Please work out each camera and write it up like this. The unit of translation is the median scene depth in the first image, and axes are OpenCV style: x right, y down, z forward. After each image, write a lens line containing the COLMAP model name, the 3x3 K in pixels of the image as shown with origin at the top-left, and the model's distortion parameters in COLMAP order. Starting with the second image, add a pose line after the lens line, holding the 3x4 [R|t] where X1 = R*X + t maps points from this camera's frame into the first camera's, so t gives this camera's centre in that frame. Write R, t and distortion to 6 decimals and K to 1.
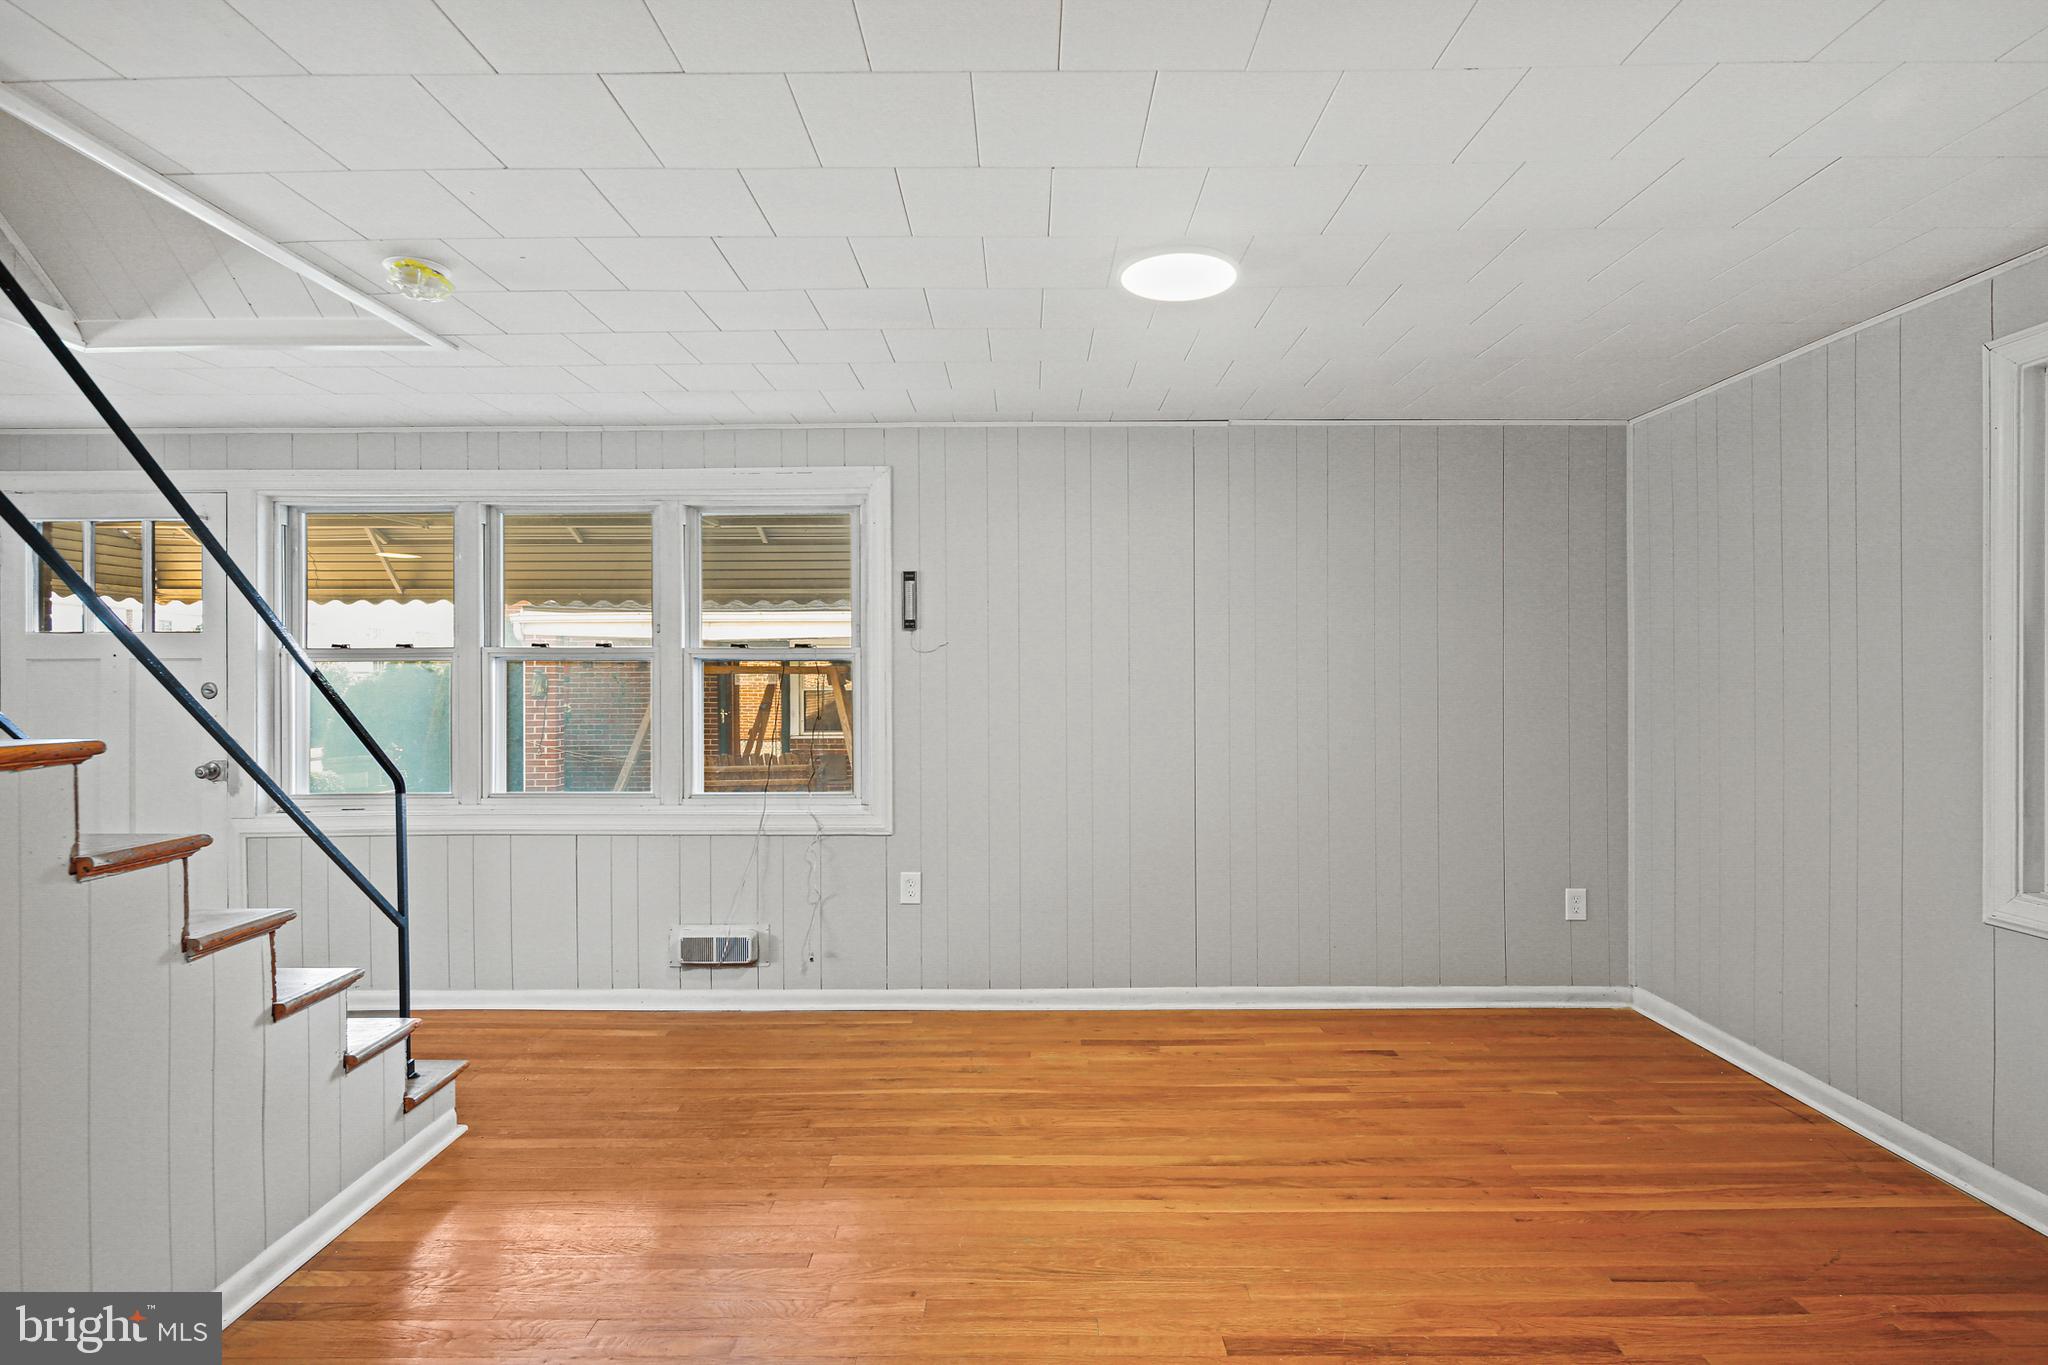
lens RADIAL K [[995.0, 0, 1009.8], [0, 995.0, 676.7], [0, 0, 1]] dist [0.004700, -0.004888]
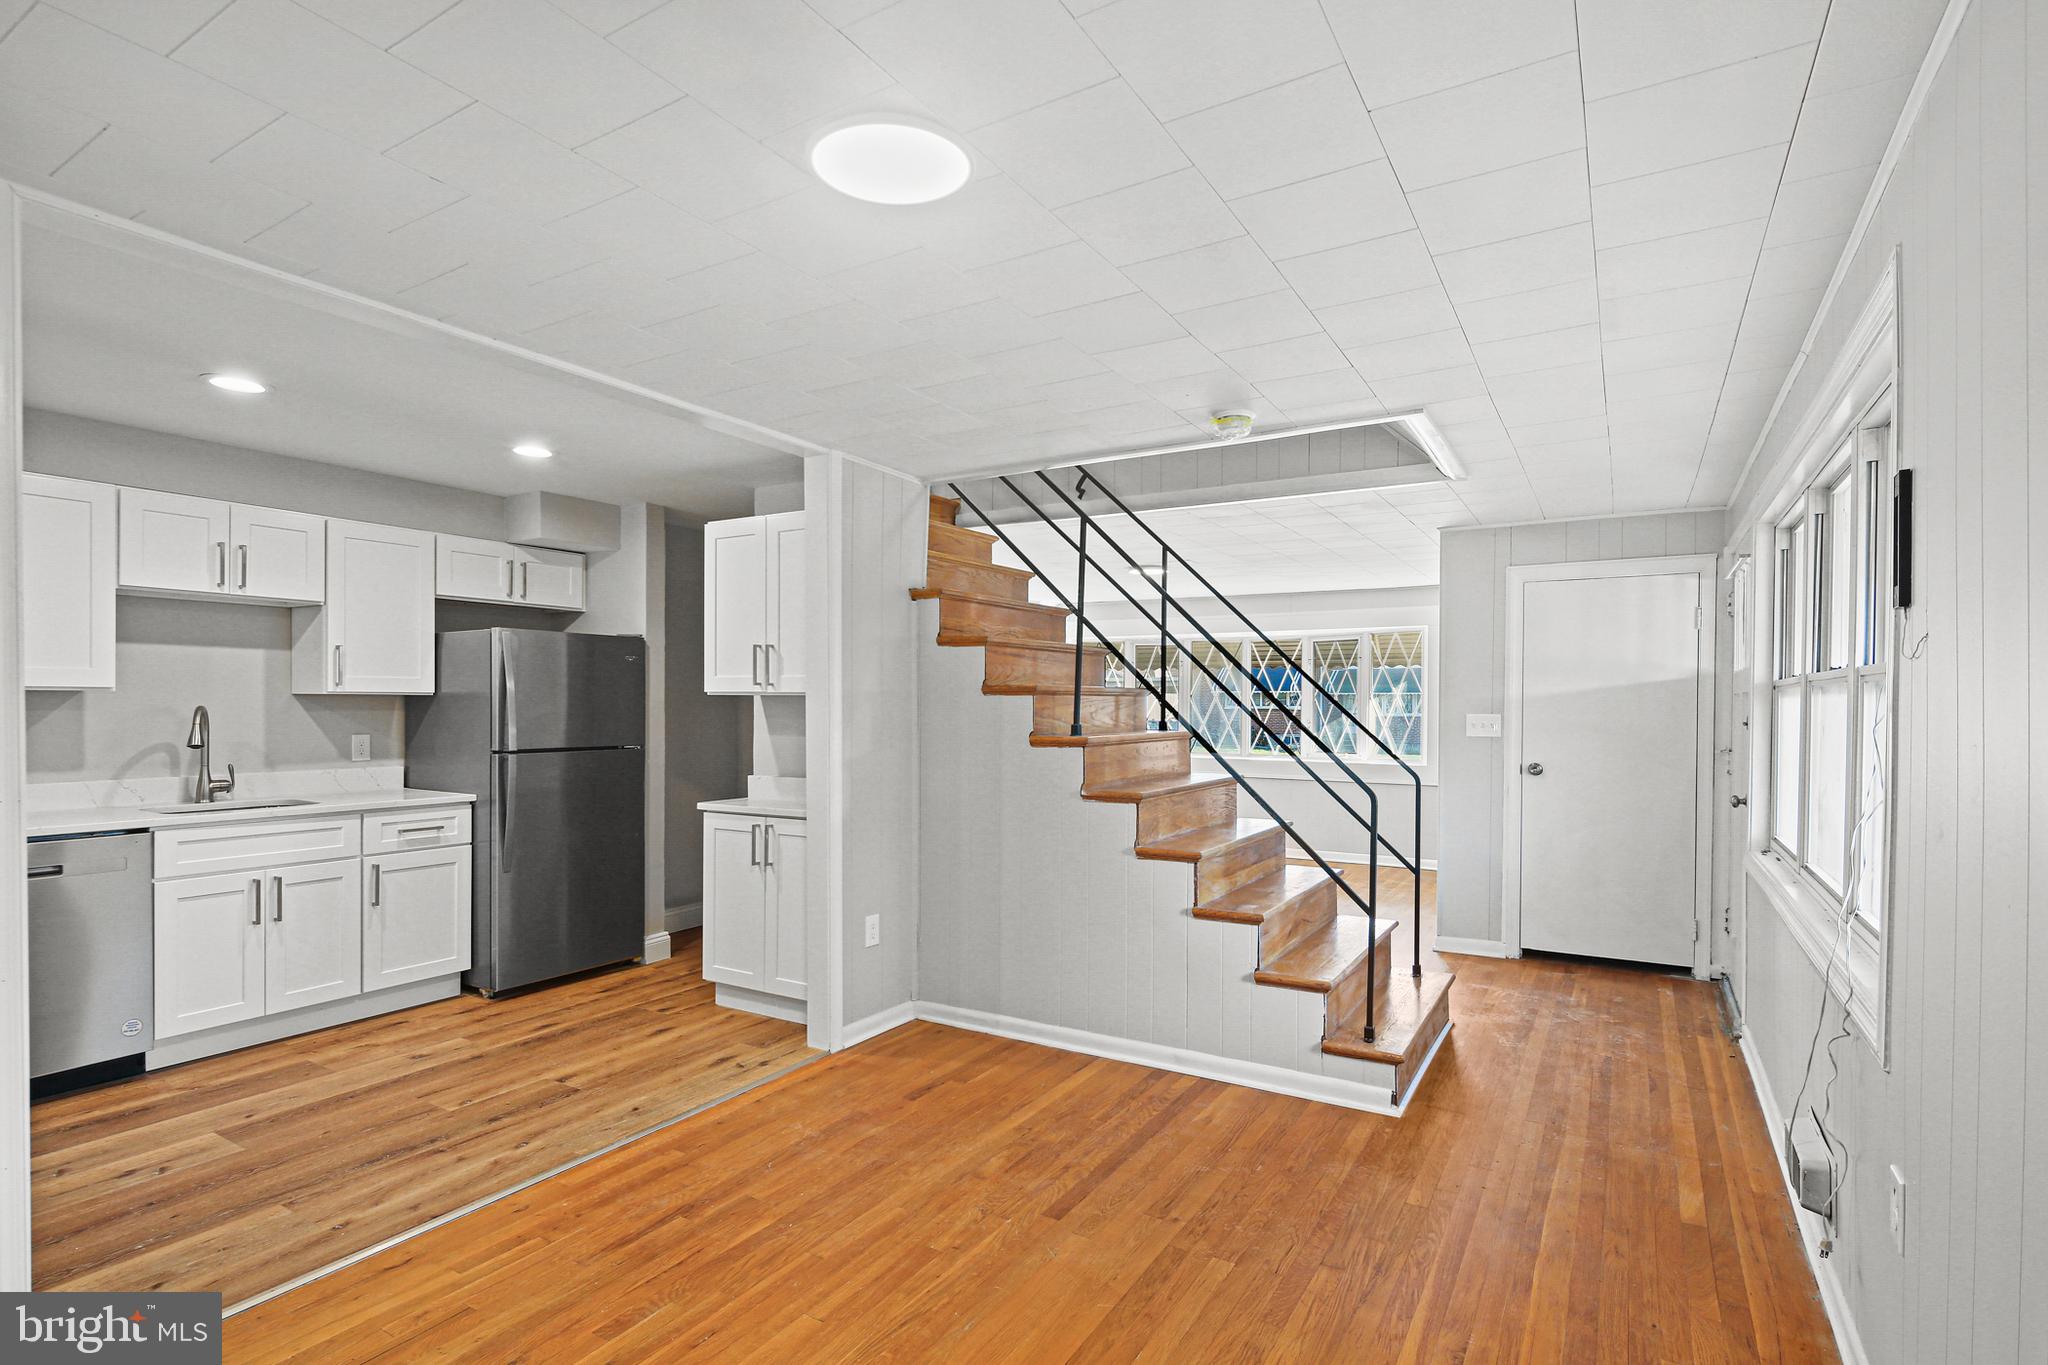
lens RADIAL K [[995.0, 0, 1028.4], [0, 995.0, 716.3], [0, 0, 1]] dist [0.004700, -0.004888]
pose [[-0.504268, 0.011502, -0.863471, 0.519243], [-0.002746, 0.999885, 0.014923, -0.006035], [0.863543, 0.009896, -0.504178, 1.009876]]
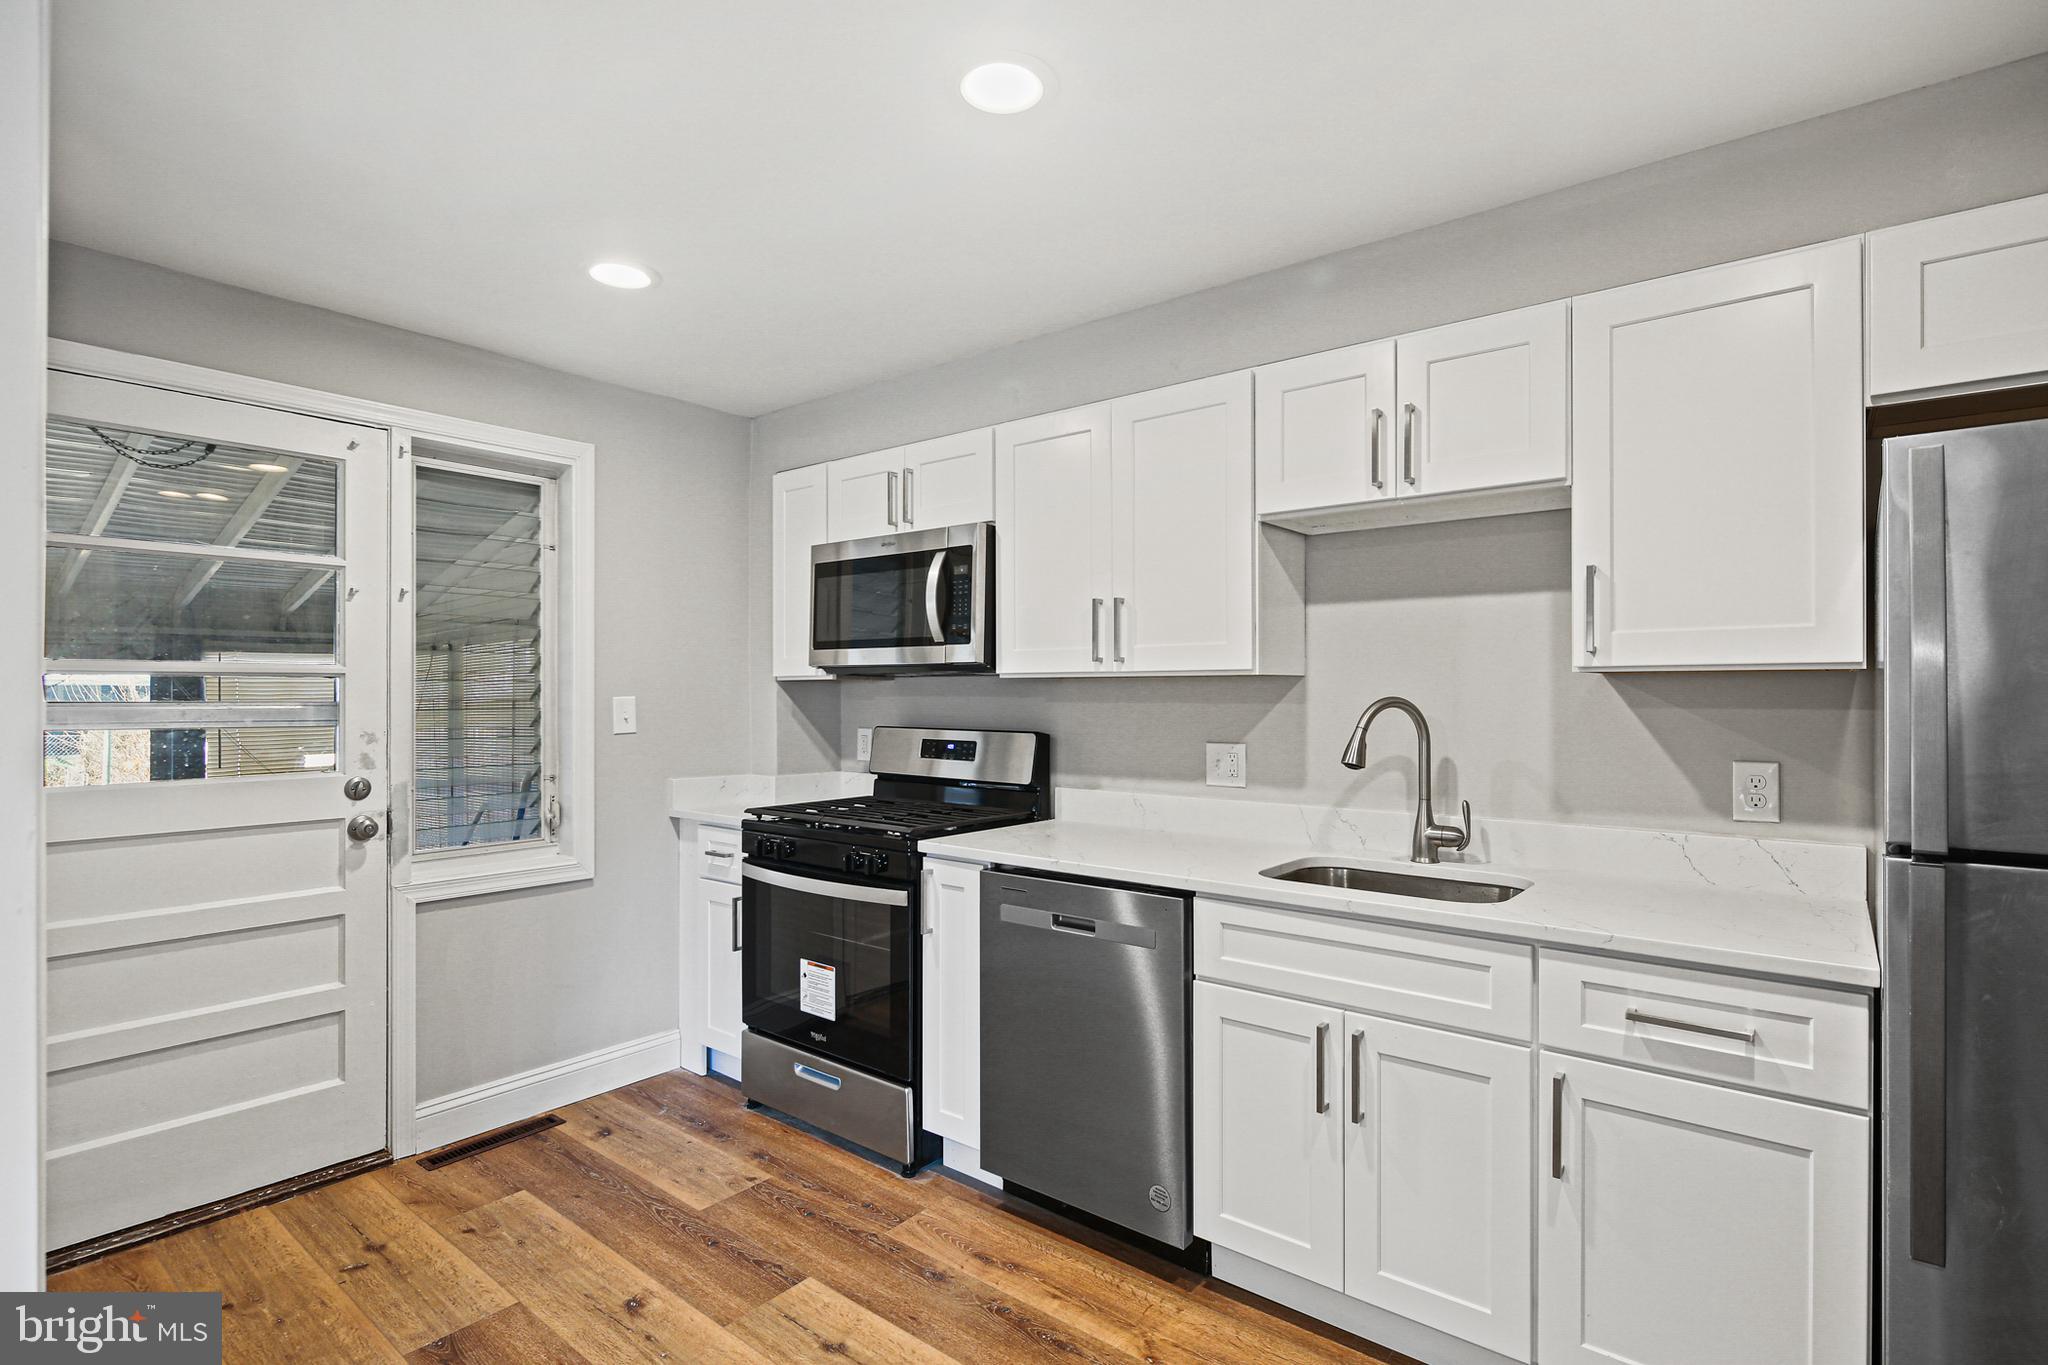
lens RADIAL K [[995.0, 0, 1018.5], [0, 995.0, 688.2], [0, 0, 1]] dist [0.004700, -0.004888]
pose [[-0.785056, 0.007776, 0.619376, -0.208793], [0.003449, 0.999961, -0.008183, 0.000319], [-0.619415, -0.004288, -0.785052, 0.297610]]
